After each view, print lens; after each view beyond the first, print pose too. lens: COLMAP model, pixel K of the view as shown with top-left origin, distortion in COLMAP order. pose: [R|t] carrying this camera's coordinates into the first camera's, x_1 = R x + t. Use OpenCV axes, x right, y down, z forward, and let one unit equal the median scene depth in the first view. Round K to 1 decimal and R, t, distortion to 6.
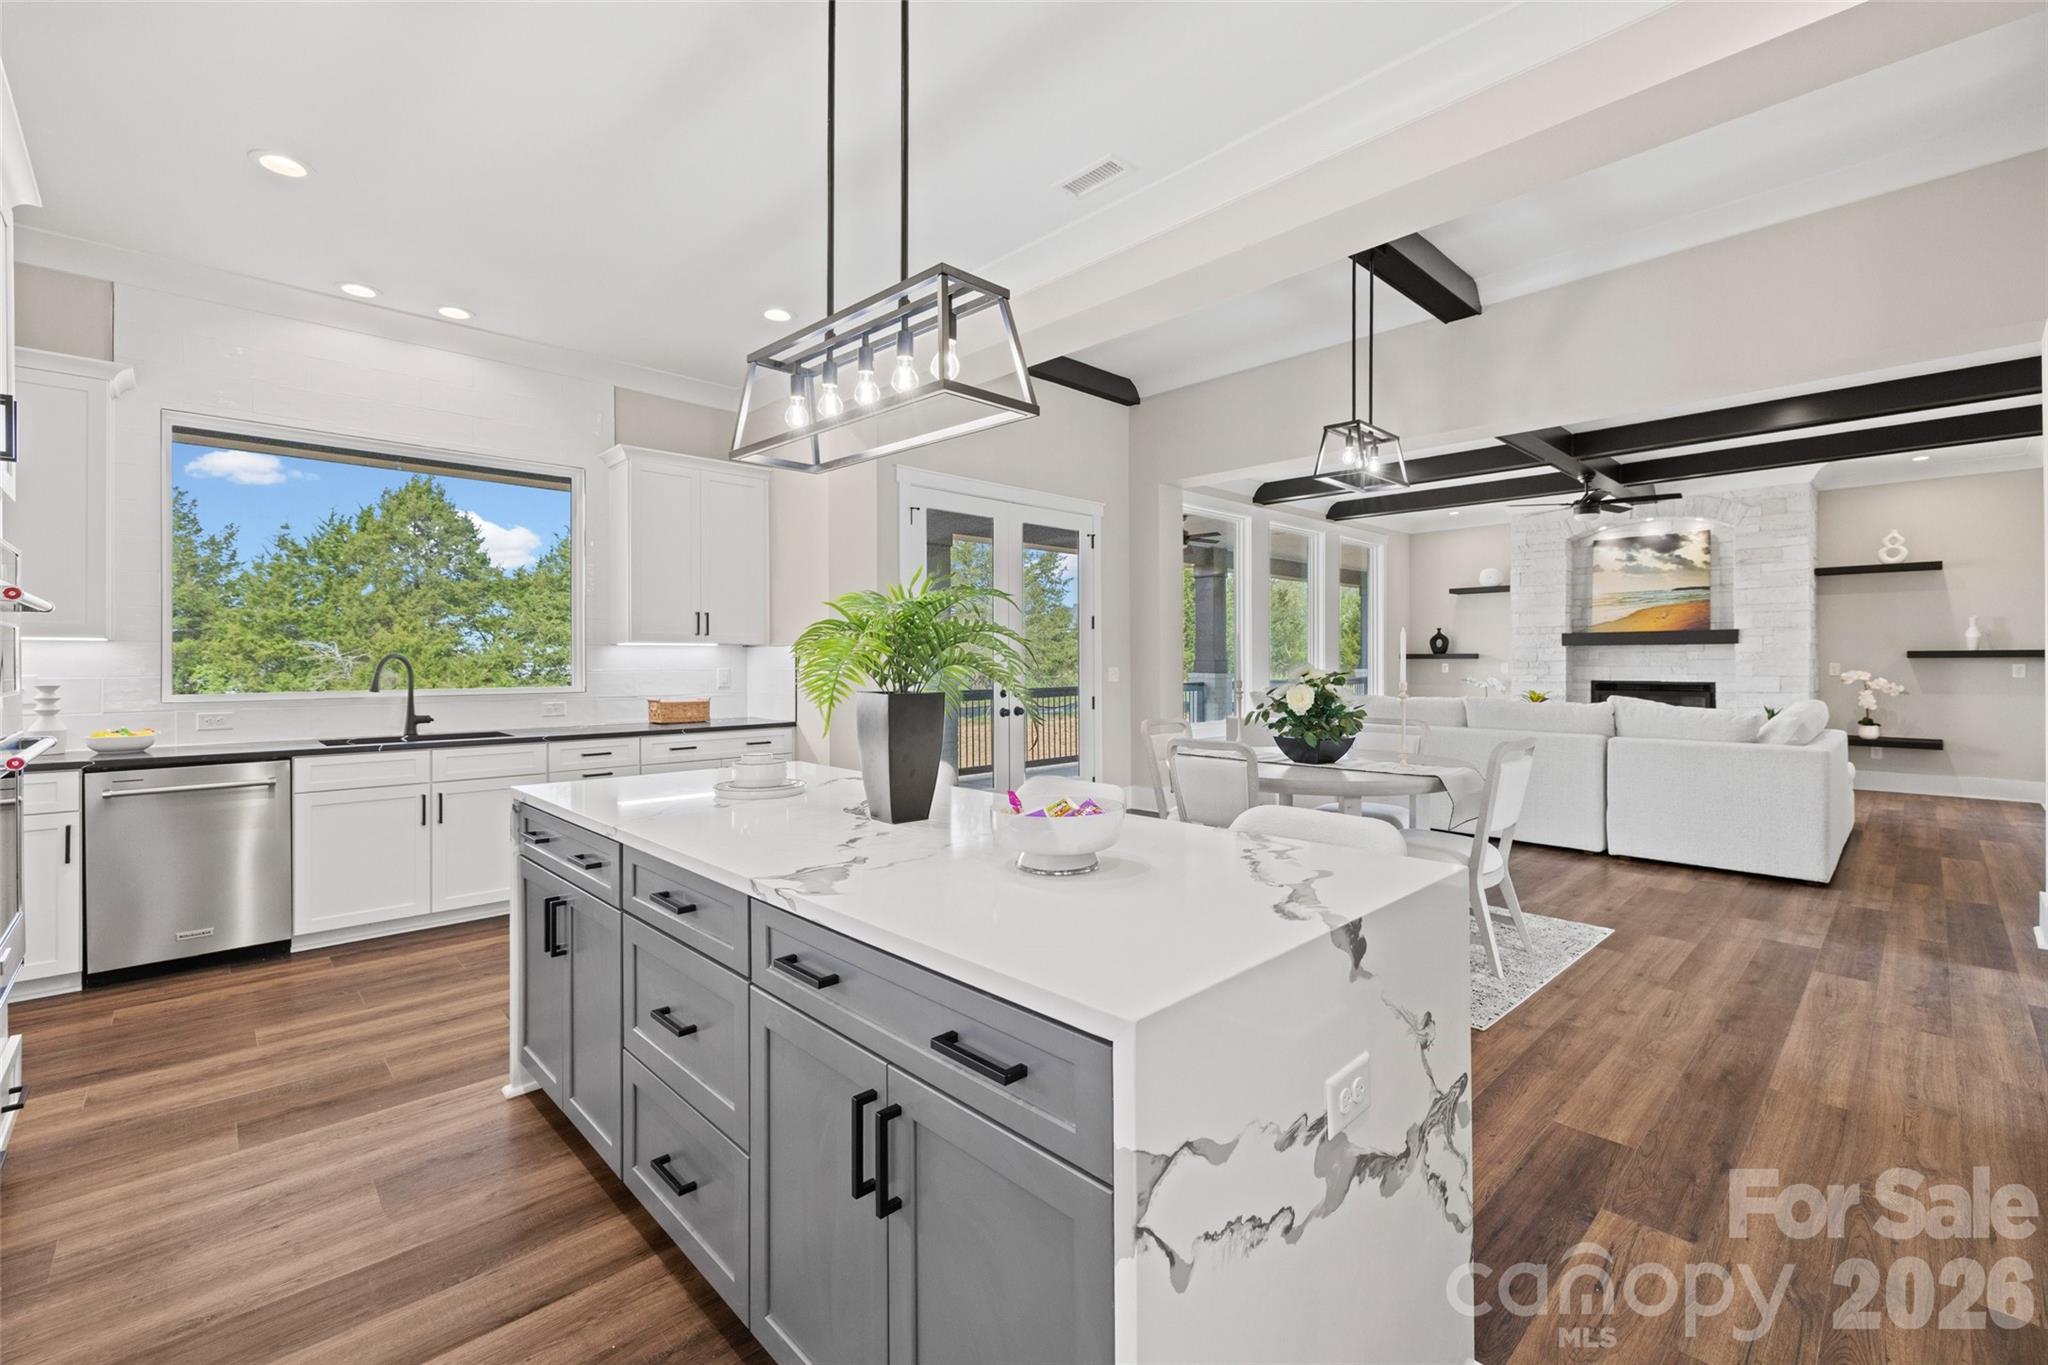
lens RADIAL K [[871.3, 0, 1019.2], [0, 871.3, 670.5], [0, 0, 1]] dist [0.000303, 0.000356]
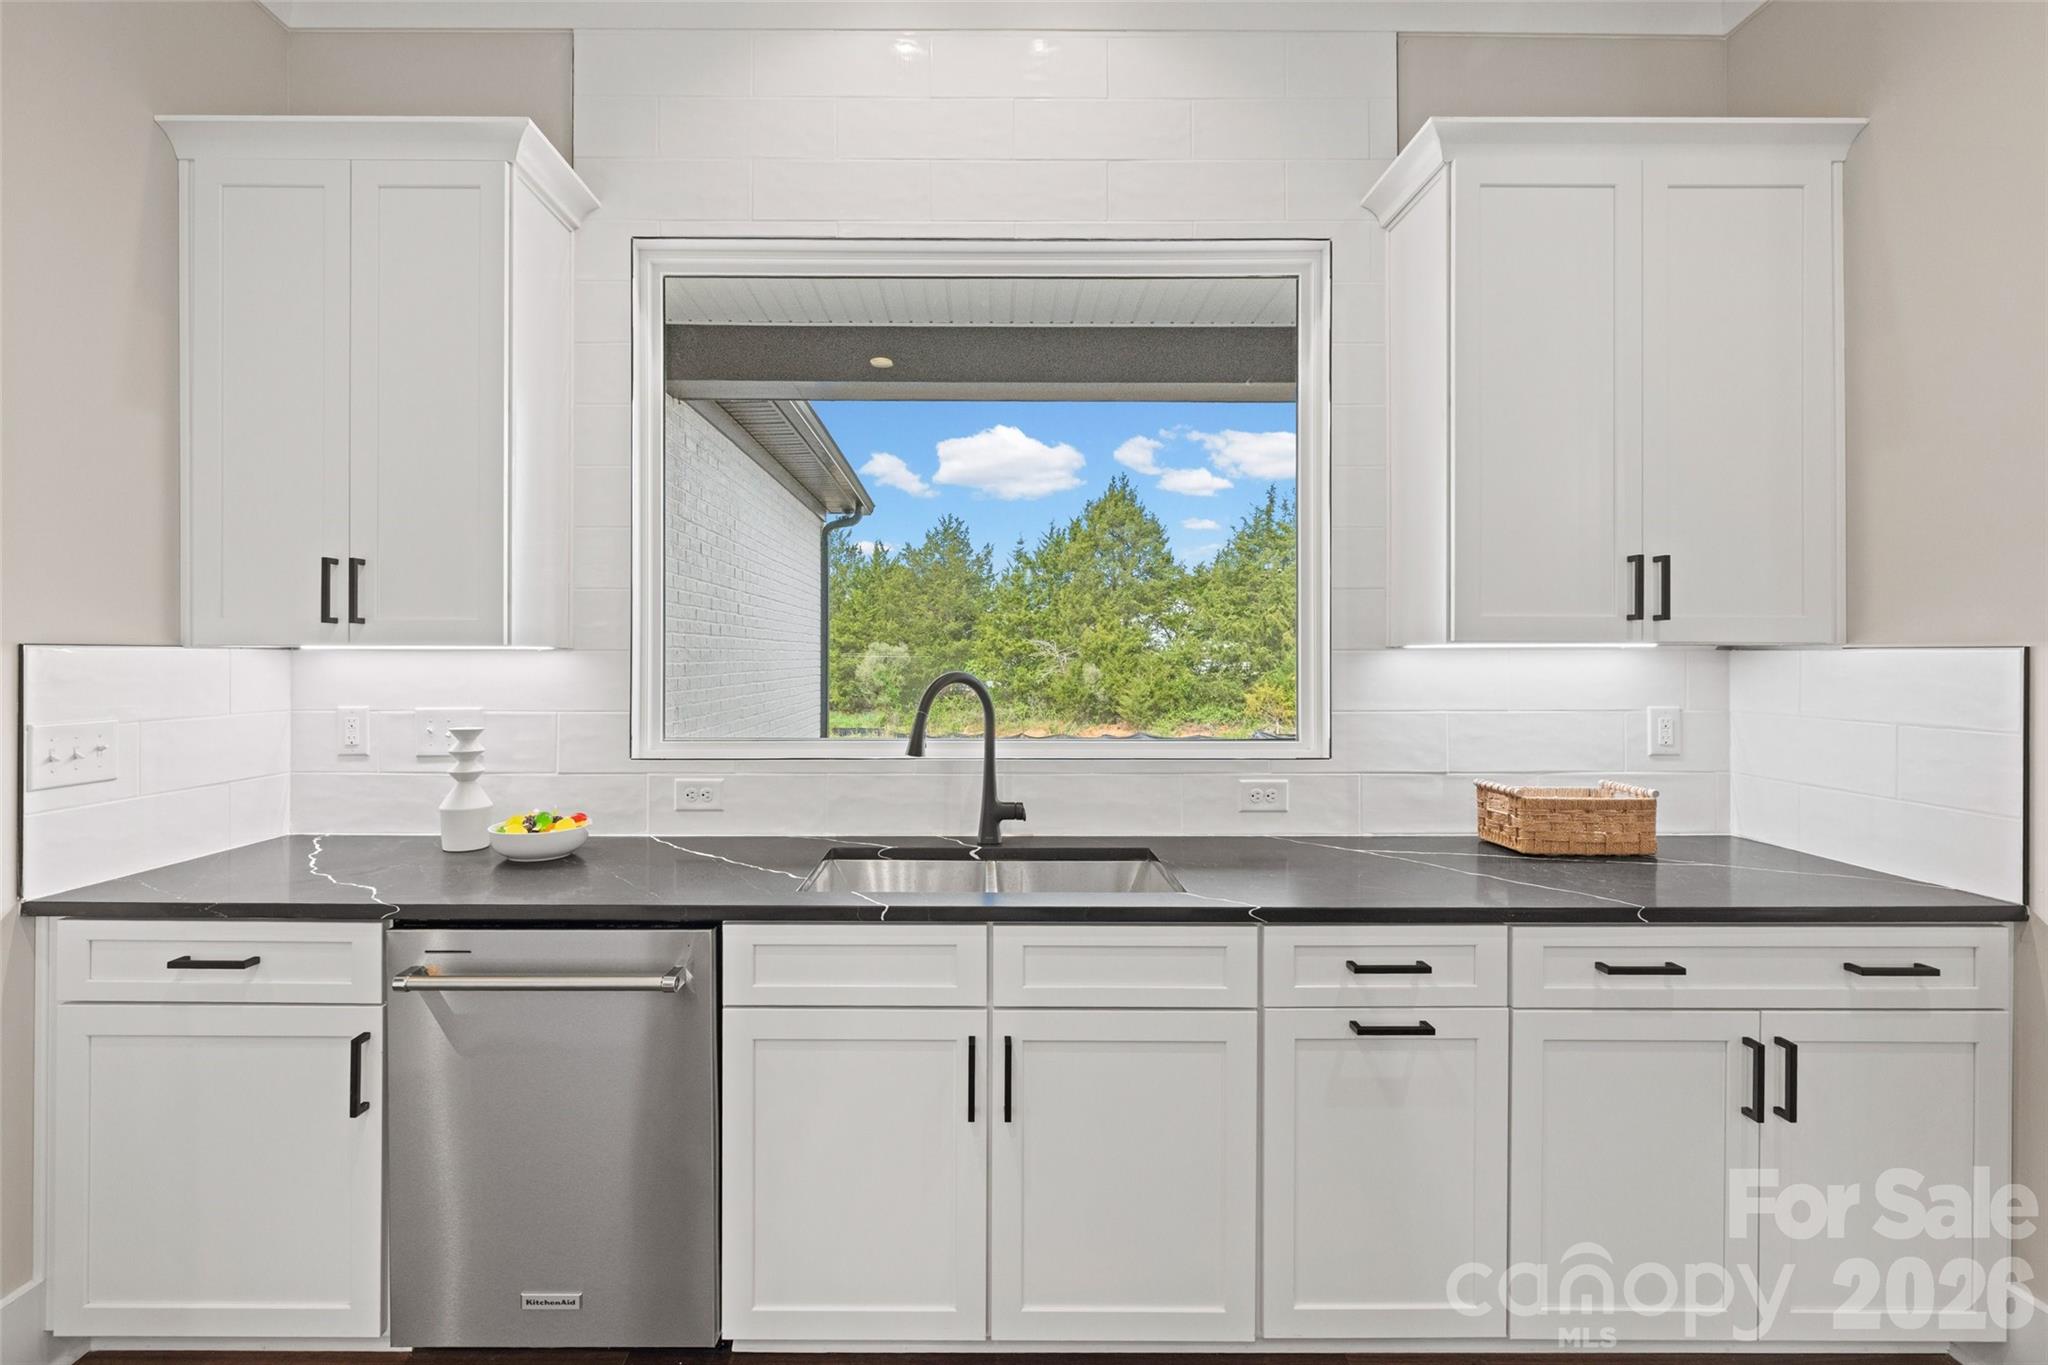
lens RADIAL K [[893.5, 0, 982.6], [0, 893.5, 655.7], [0, 0, 1]] dist [-0.002272, -0.000086]
pose [[0.726077, 0.002109, -0.687610, -0.294715], [-0.009660, 0.999928, -0.007134, -0.019809], [0.687545, 0.011822, 0.726045, 0.517480]]
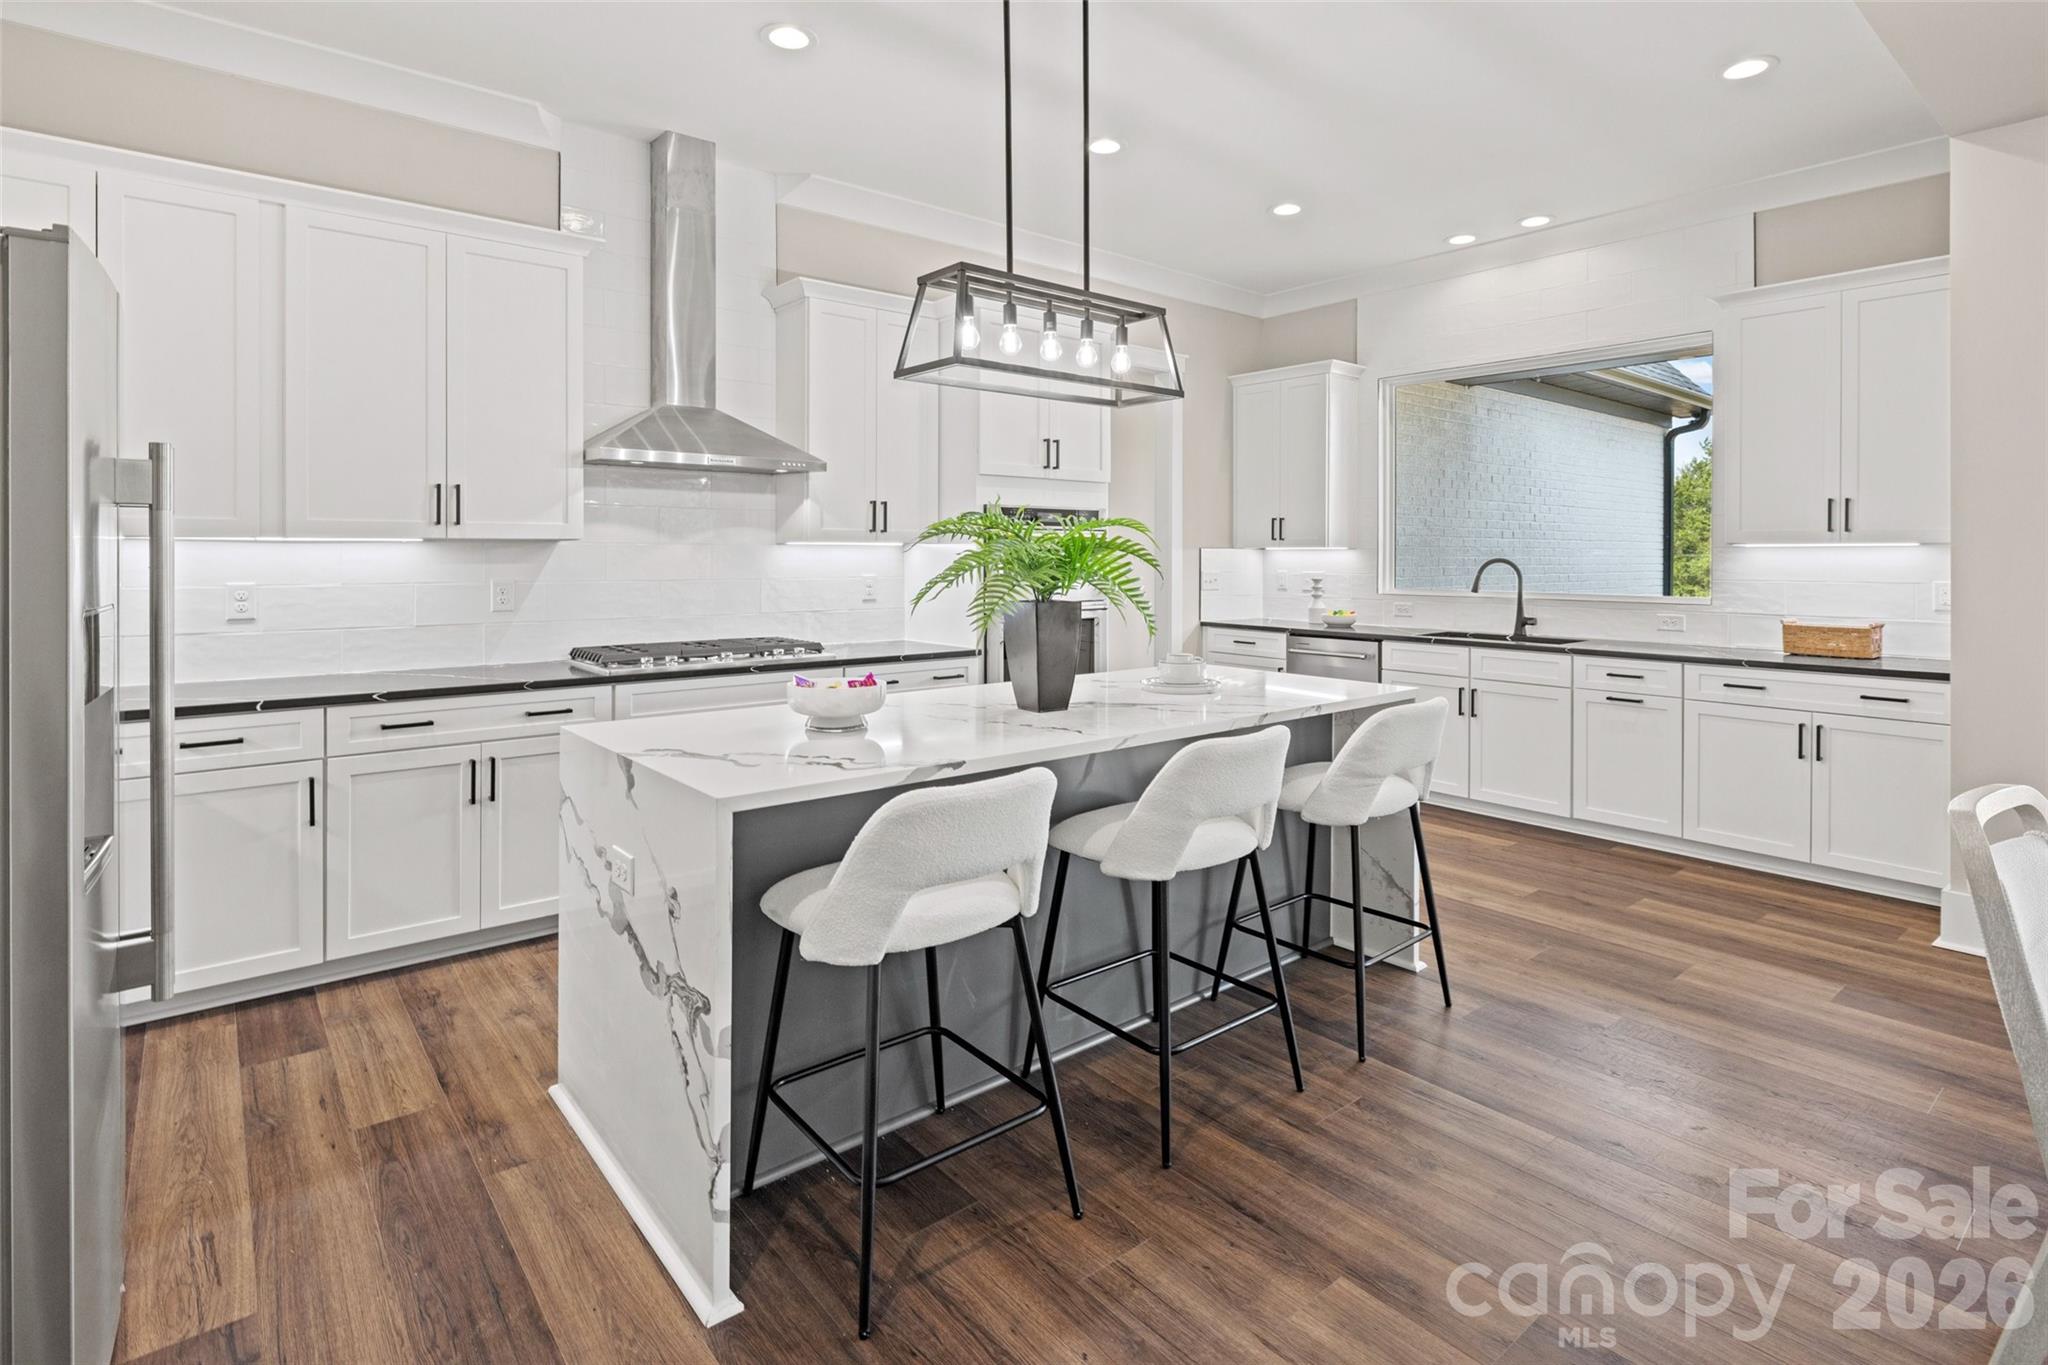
lens RADIAL K [[1018.2, 0, 1026.8], [0, 1018.2, 568.2], [0, 0, 1]] dist [-0.001808, -0.000032]
pose [[-0.072183, 0.014306, -0.997289, 0.457827], [-0.013680, 0.999789, 0.015332, -0.014331], [0.997298, 0.014750, -0.071972, 0.397703]]
